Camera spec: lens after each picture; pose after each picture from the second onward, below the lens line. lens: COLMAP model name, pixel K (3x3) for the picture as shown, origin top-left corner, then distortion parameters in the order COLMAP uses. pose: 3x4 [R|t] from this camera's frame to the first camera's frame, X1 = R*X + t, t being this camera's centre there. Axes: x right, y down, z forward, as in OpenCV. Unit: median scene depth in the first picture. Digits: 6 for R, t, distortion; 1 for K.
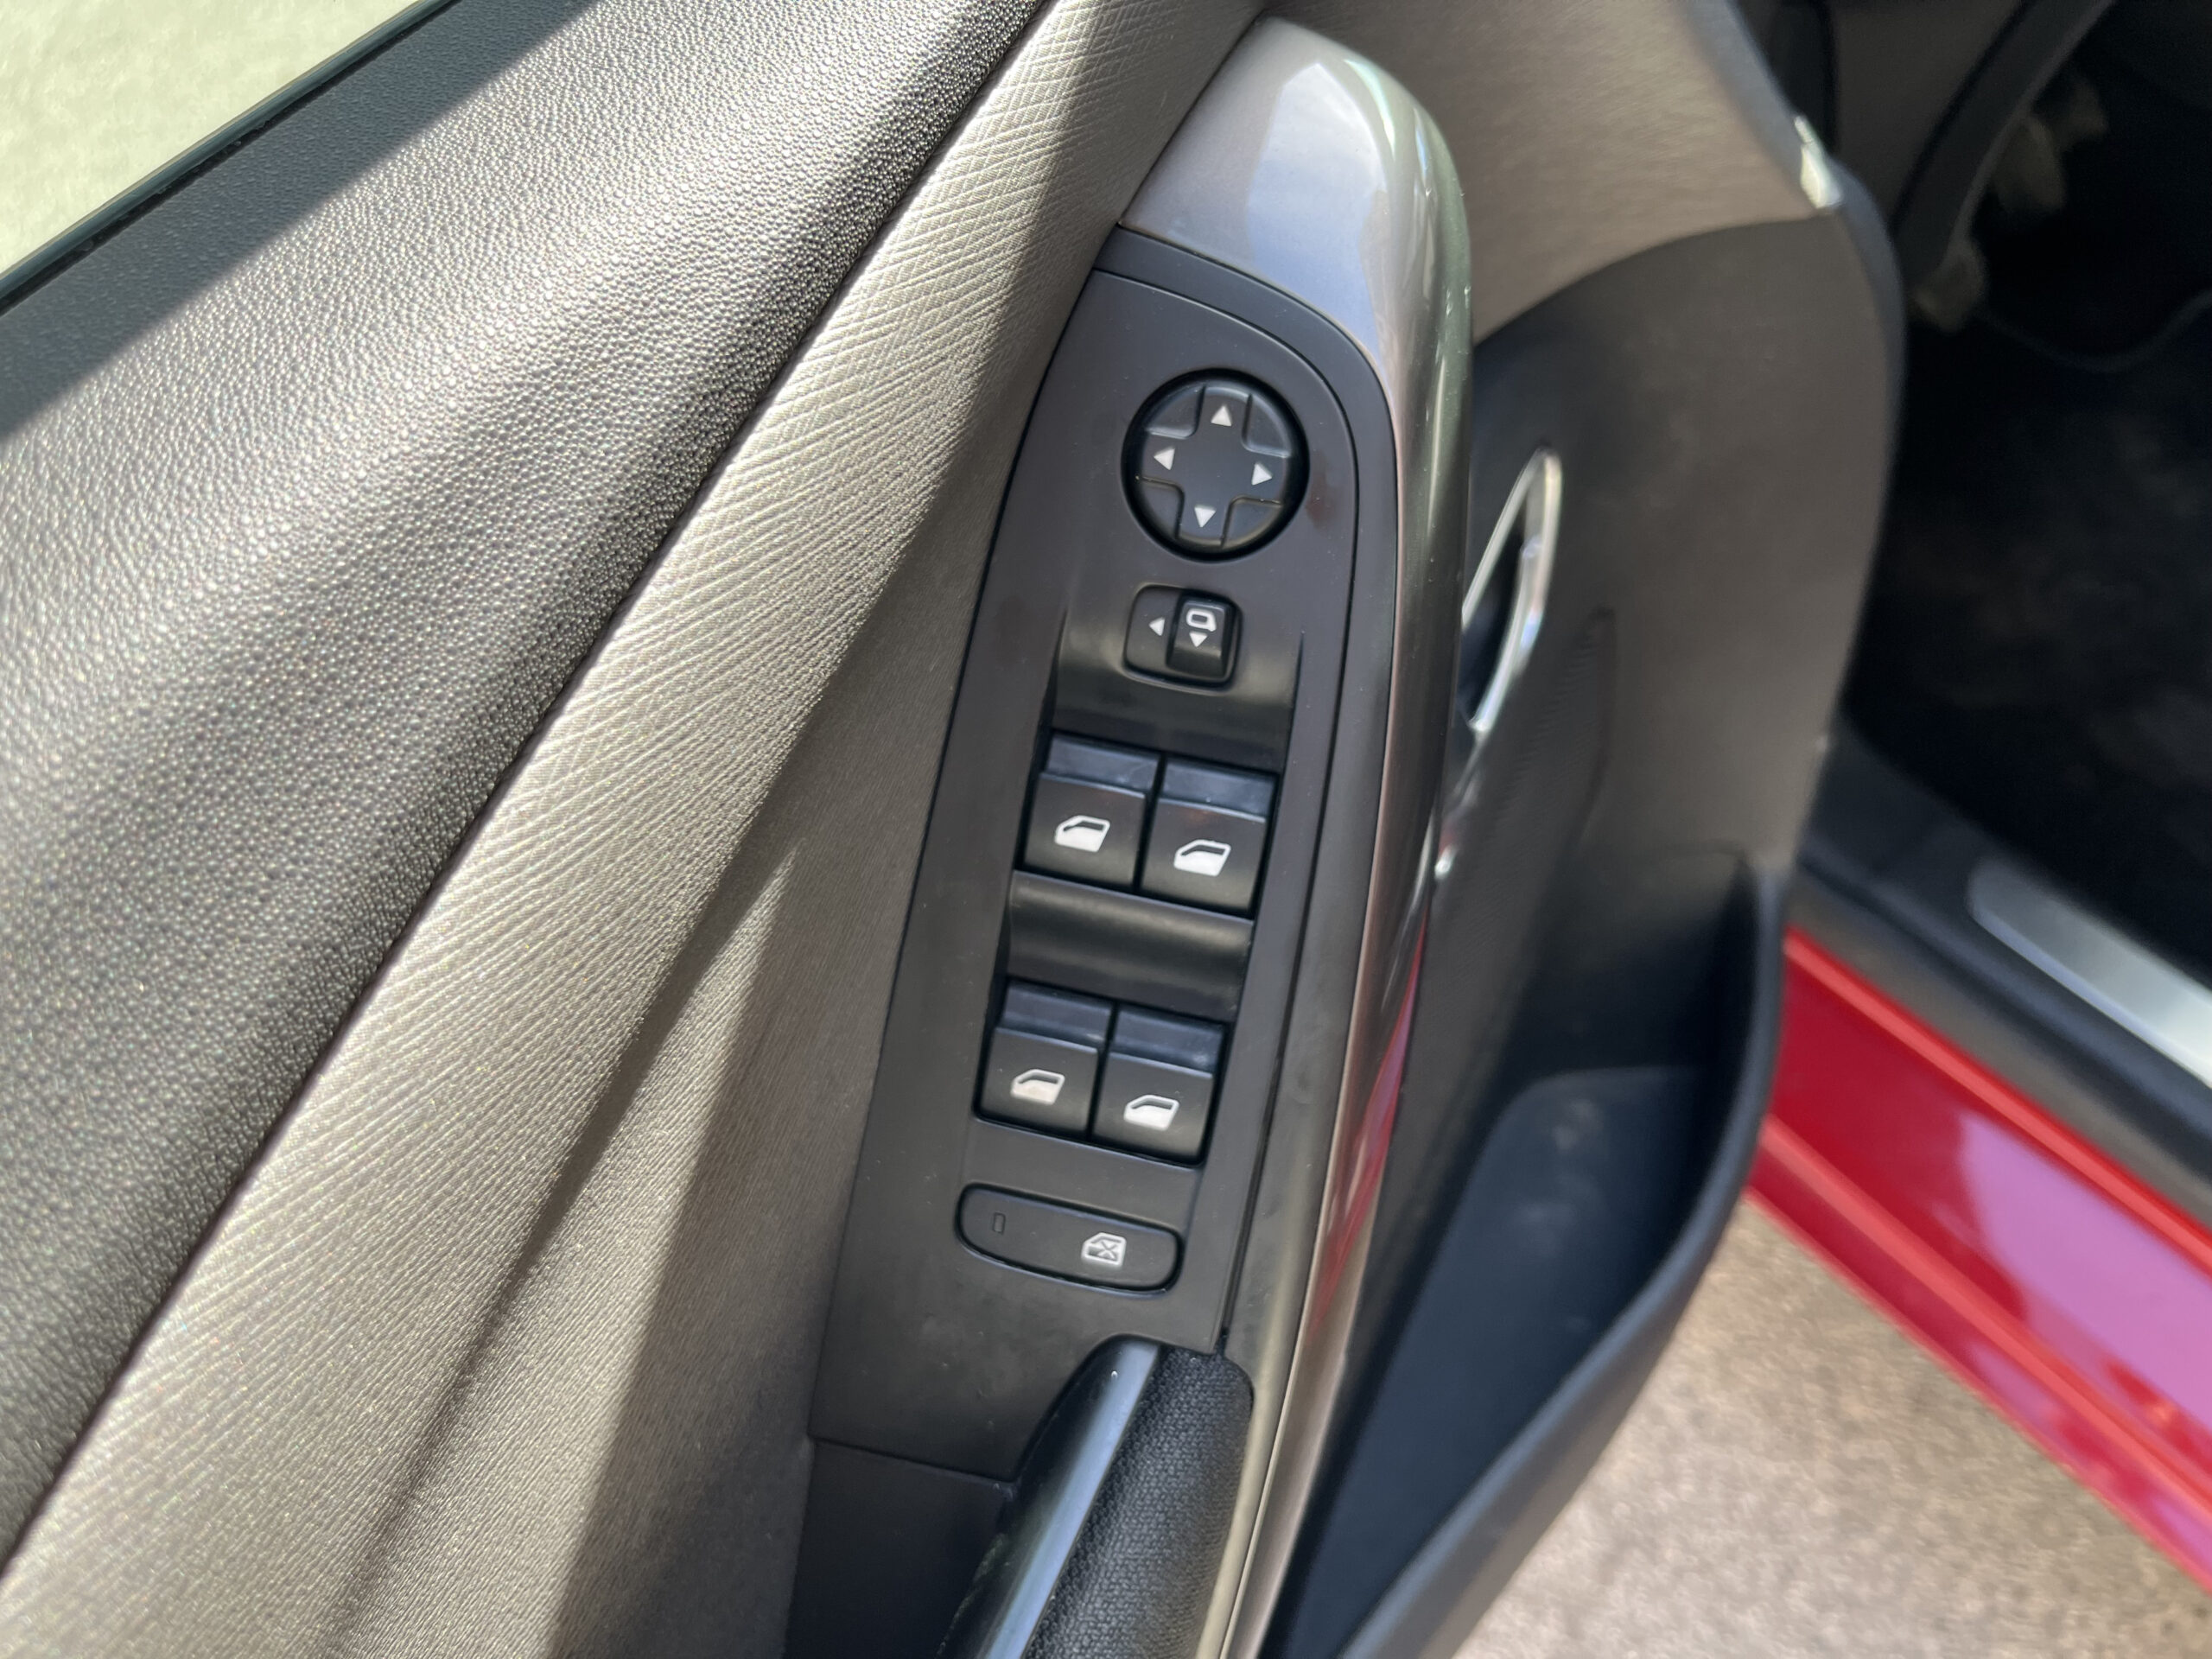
lens RADIAL K [[1670.0, 0, 1106.0], [0, 1670.0, 829.5], [0, 0, 1]] dist [0.086148, -0.123233]
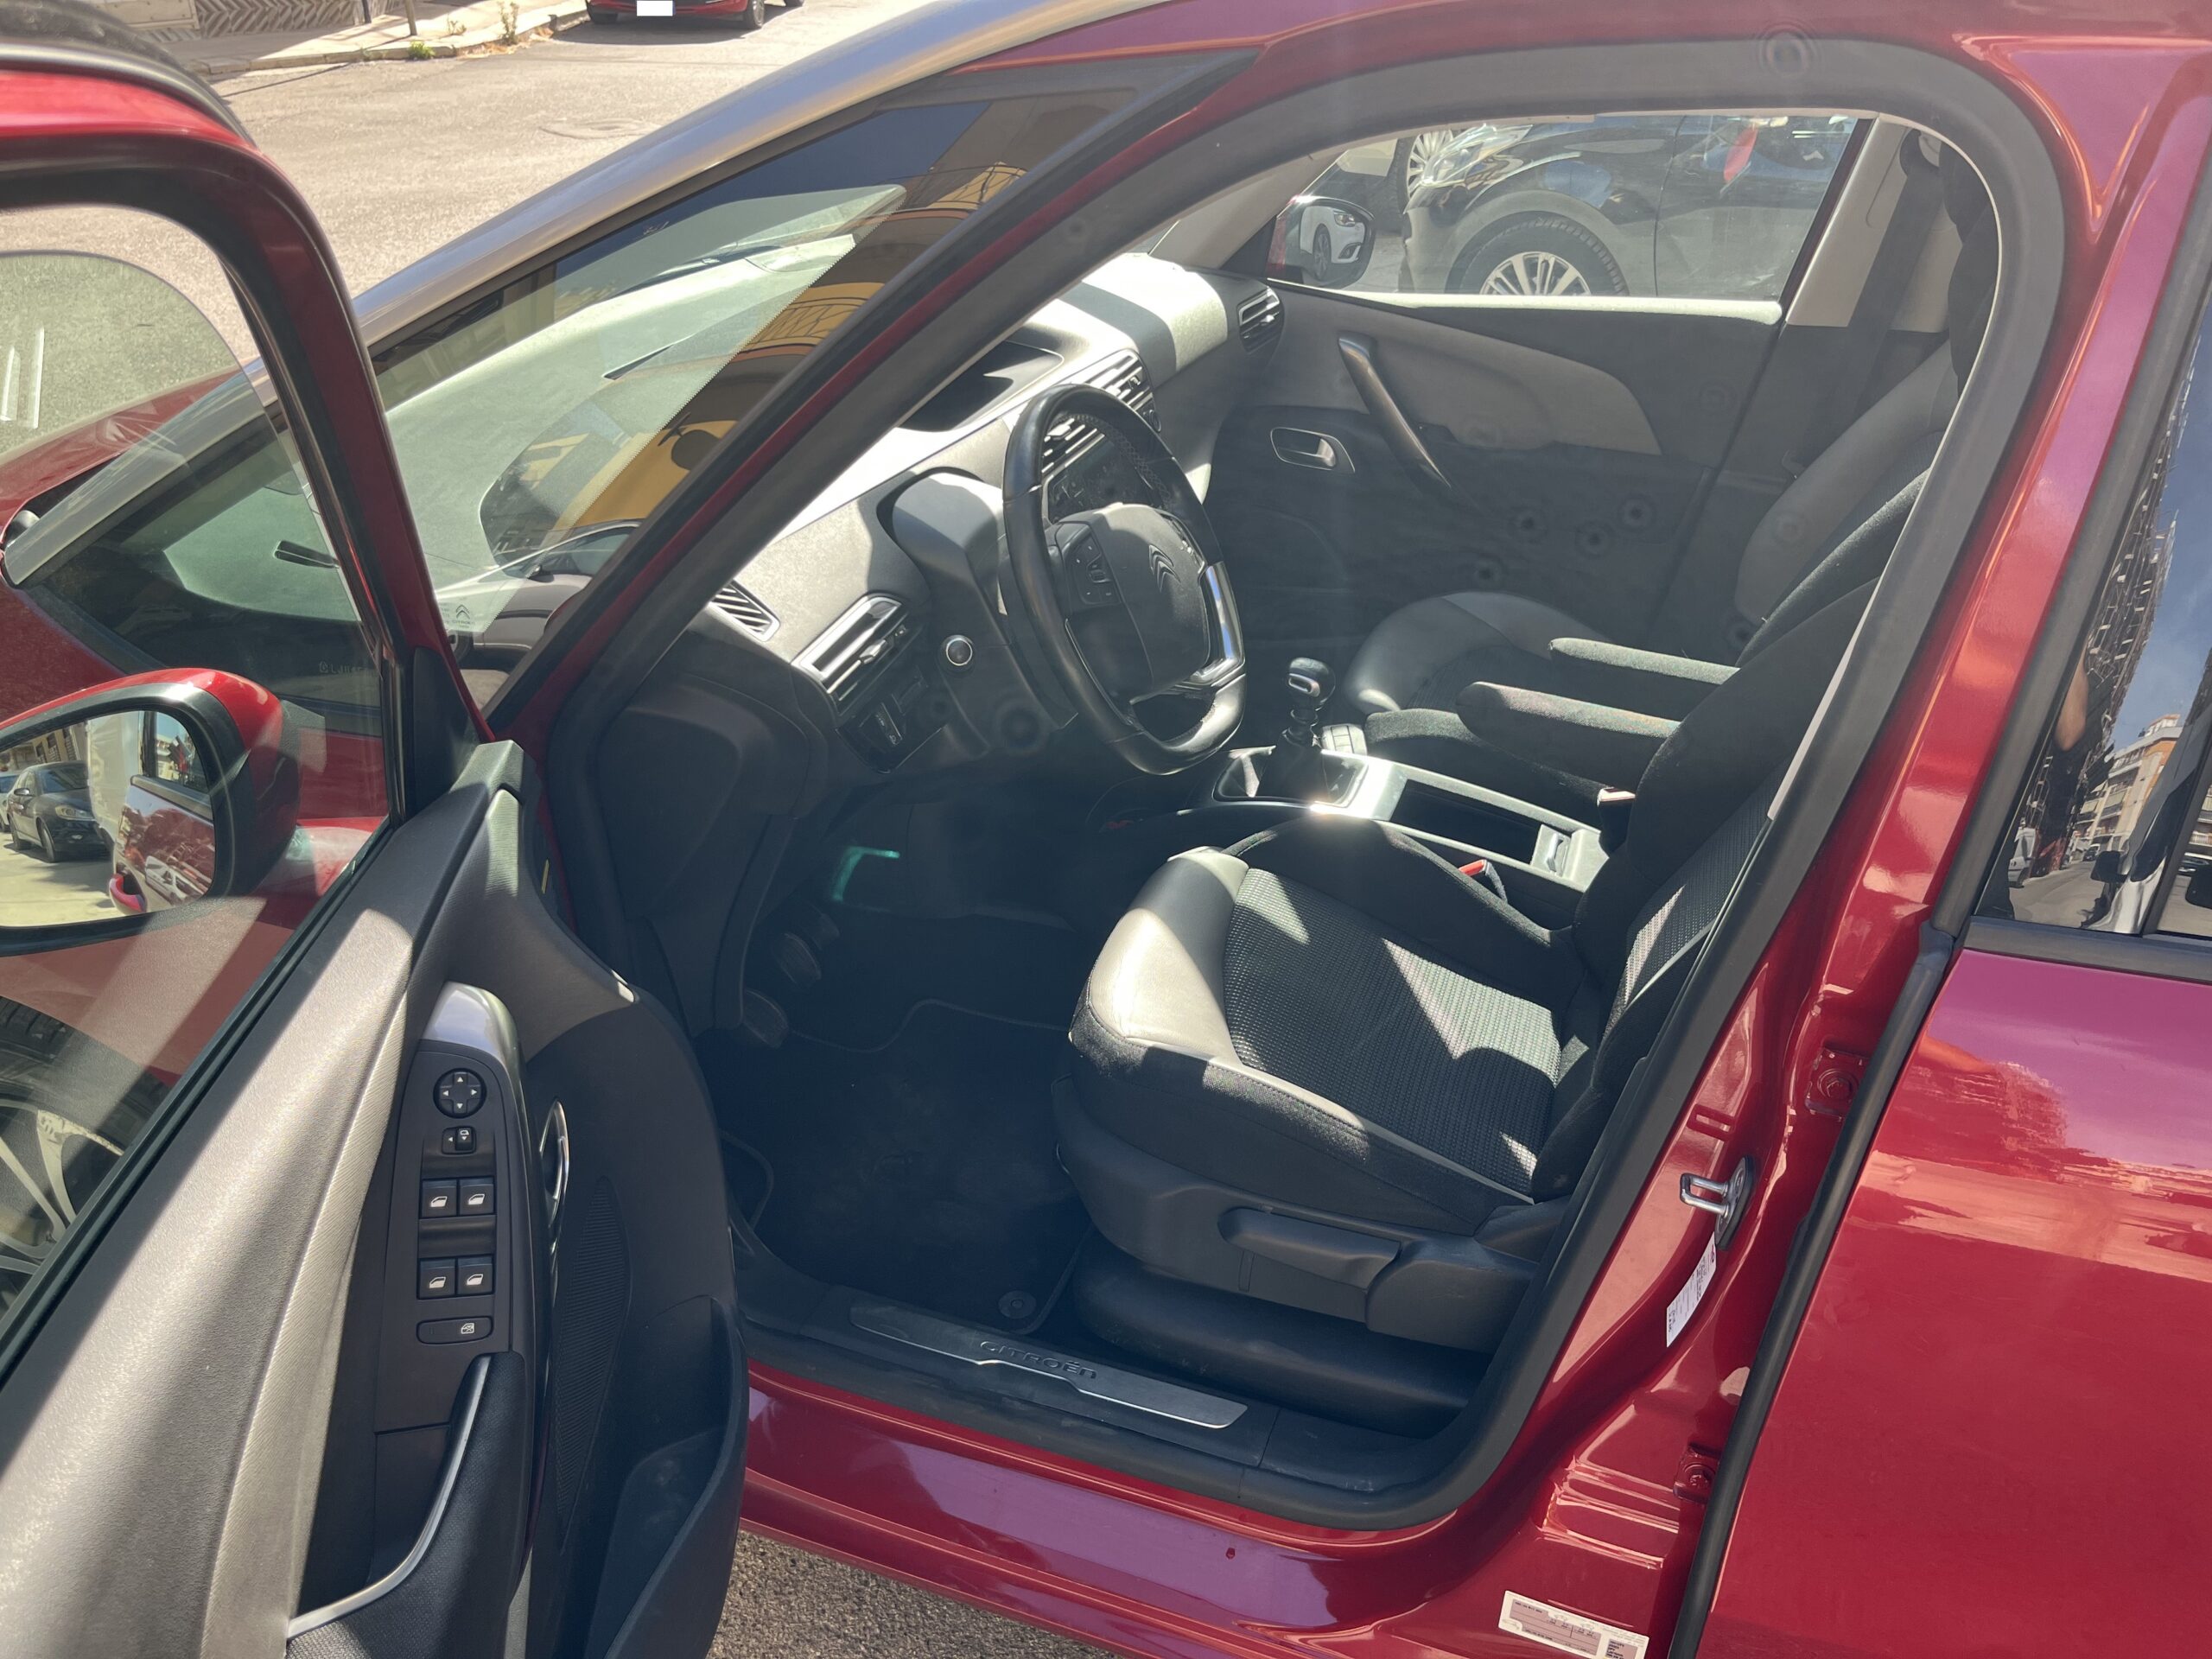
lens RADIAL K [[1670.0, 0, 1106.0], [0, 1670.0, 829.5], [0, 0, 1]] dist [0.086148, -0.123233]
pose [[0.832415, -0.110568, 0.543010, -0.660833], [0.339420, 0.876304, -0.341885, 0.965398], [-0.438040, 0.468899, 0.766977, -2.583380]]
